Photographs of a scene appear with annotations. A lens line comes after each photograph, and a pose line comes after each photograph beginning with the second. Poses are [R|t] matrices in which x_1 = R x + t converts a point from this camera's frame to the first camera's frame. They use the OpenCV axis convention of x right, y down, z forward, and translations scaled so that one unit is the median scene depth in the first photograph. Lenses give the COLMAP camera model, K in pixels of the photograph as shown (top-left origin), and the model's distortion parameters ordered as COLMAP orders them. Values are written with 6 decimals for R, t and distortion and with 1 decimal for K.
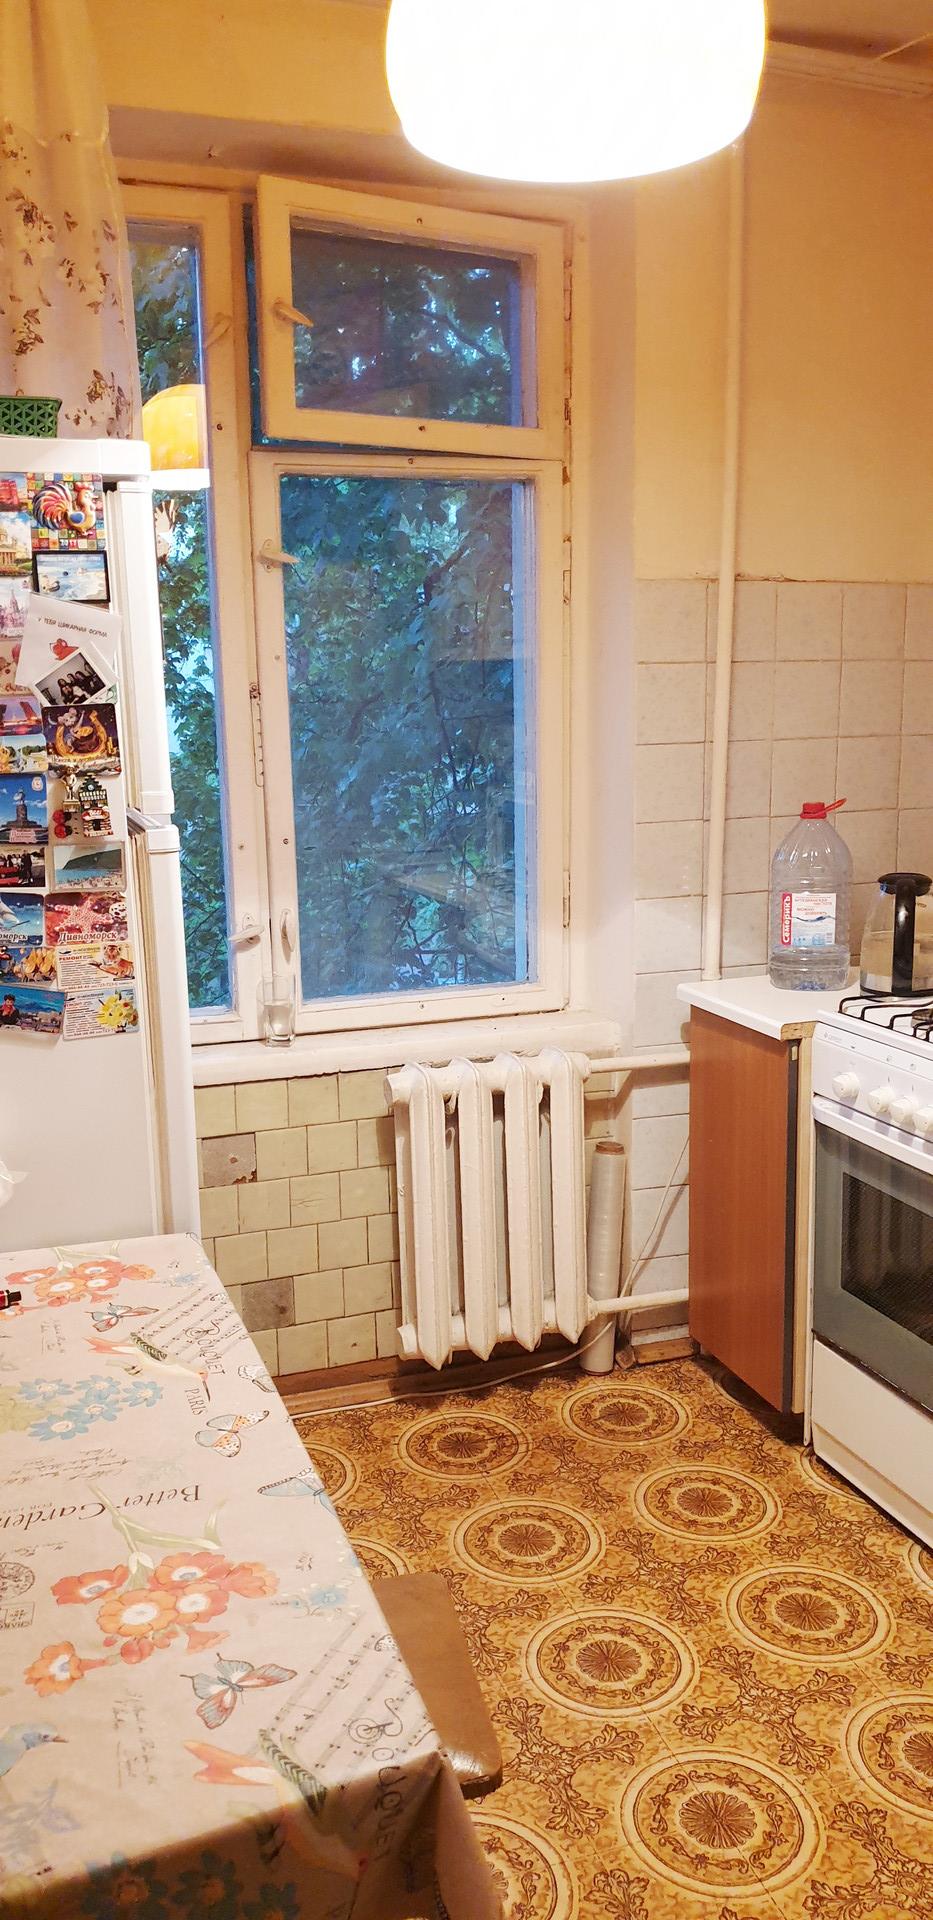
lens RADIAL K [[1523.6, 0, 496.5], [0, 1523.6, 955.5], [0, 0, 1]] dist [0.030666, -0.097041]
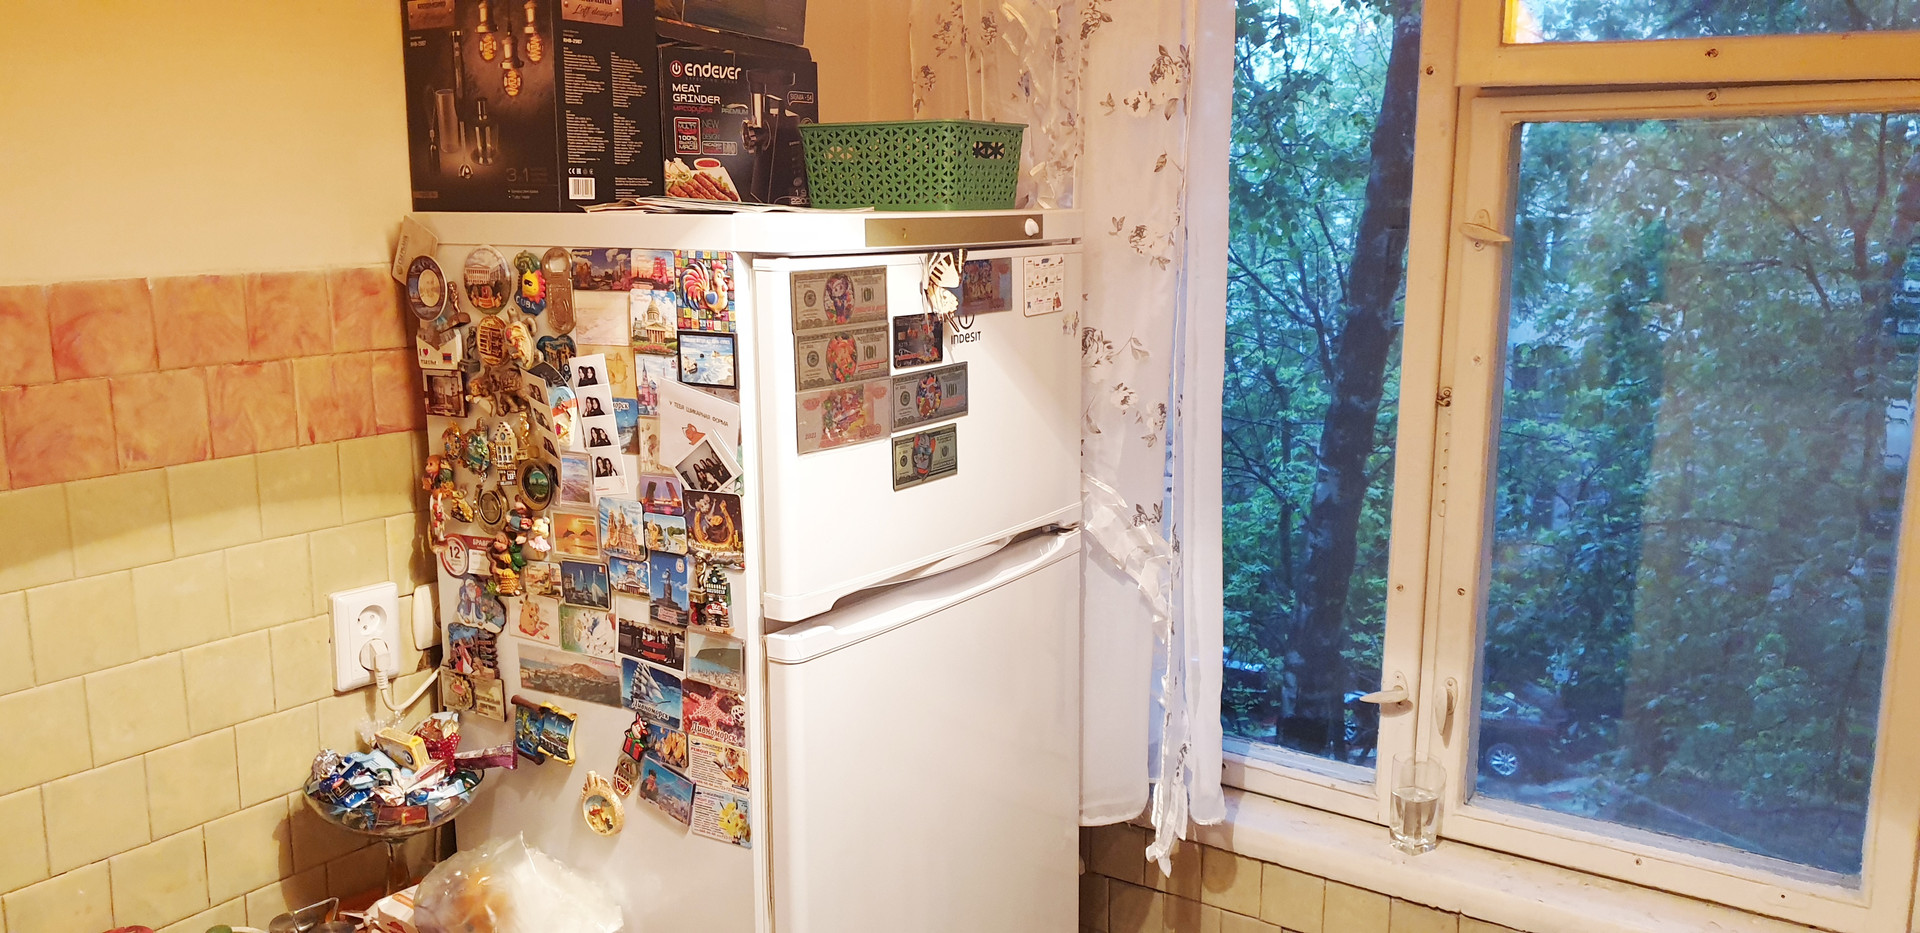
lens RADIAL K [[1523.6, 0, 892.4], [0, 1523.6, 413.1], [0, 0, 1]] dist [0.030666, -0.097041]
pose [[0.584412, 0.129395, -0.801074, 0.369368], [-0.155129, 0.986812, 0.046224, -0.190155], [0.796491, 0.097256, 0.596778, 0.371298]]
